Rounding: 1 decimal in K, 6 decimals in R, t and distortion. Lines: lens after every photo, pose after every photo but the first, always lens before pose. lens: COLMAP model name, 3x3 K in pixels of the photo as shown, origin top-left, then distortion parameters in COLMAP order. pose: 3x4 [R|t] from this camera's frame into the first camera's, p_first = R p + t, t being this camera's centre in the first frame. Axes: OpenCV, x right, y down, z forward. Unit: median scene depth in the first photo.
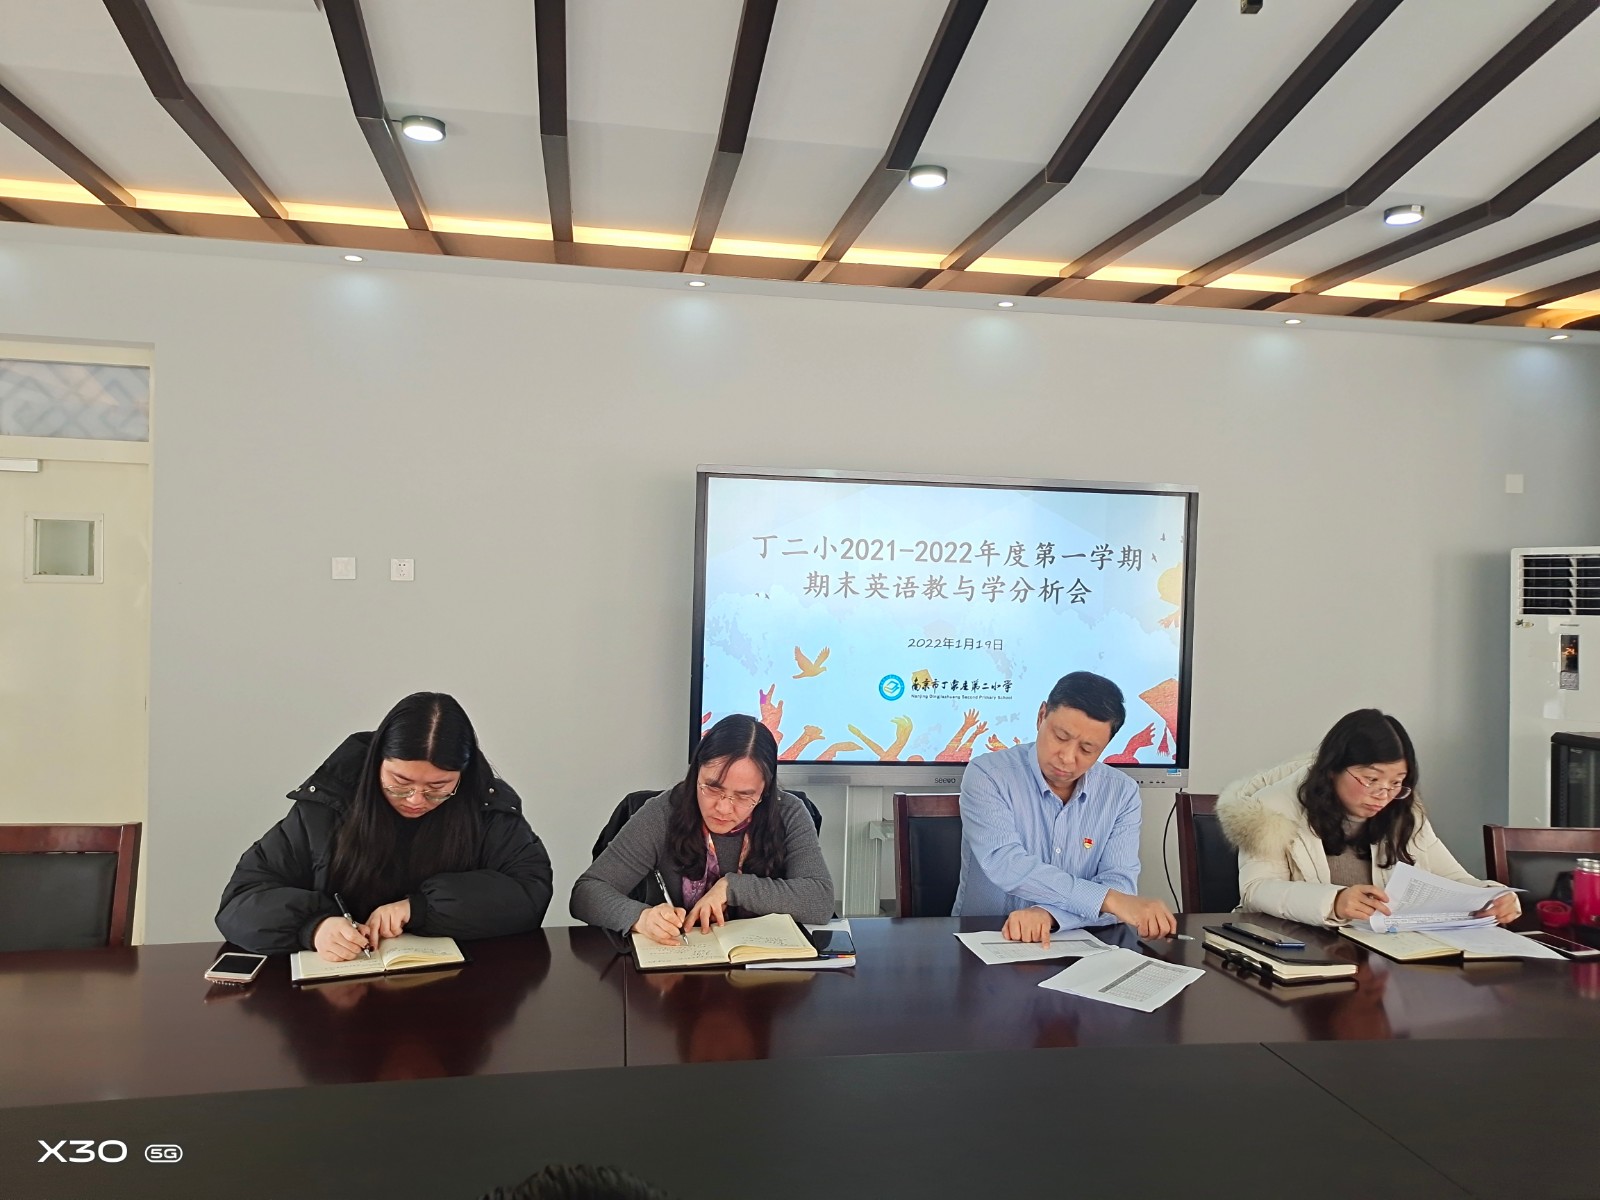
lens RADIAL K [[1208.4, 0, 795.5], [0, 1208.4, 607.0], [0, 0, 1]] dist [0.013792, 0.009786]
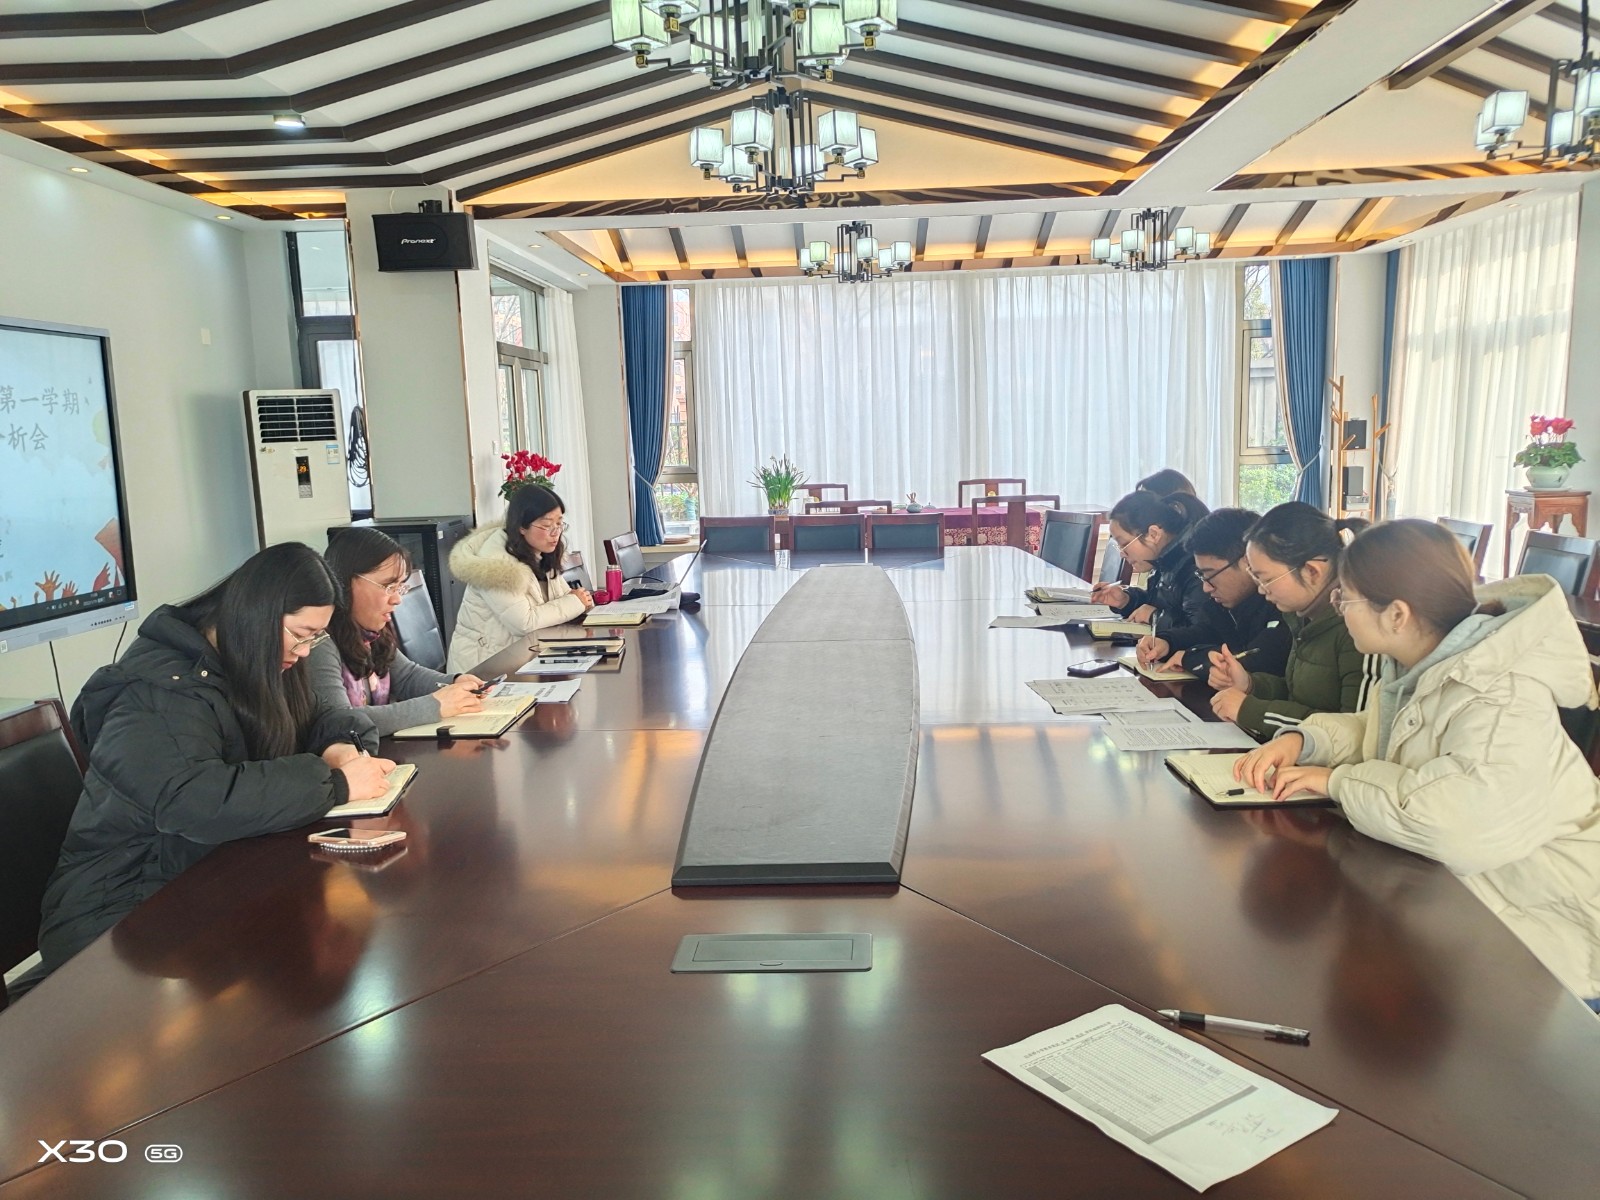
lens RADIAL K [[1208.4, 0, 807.8], [0, 1208.4, 599.3], [0, 0, 1]] dist [0.013792, 0.009786]
pose [[0.197525, -0.170748, 0.965313, -0.594112], [0.050971, 0.985171, 0.163831, -0.013136], [-0.978972, 0.016842, 0.203299, 0.202664]]
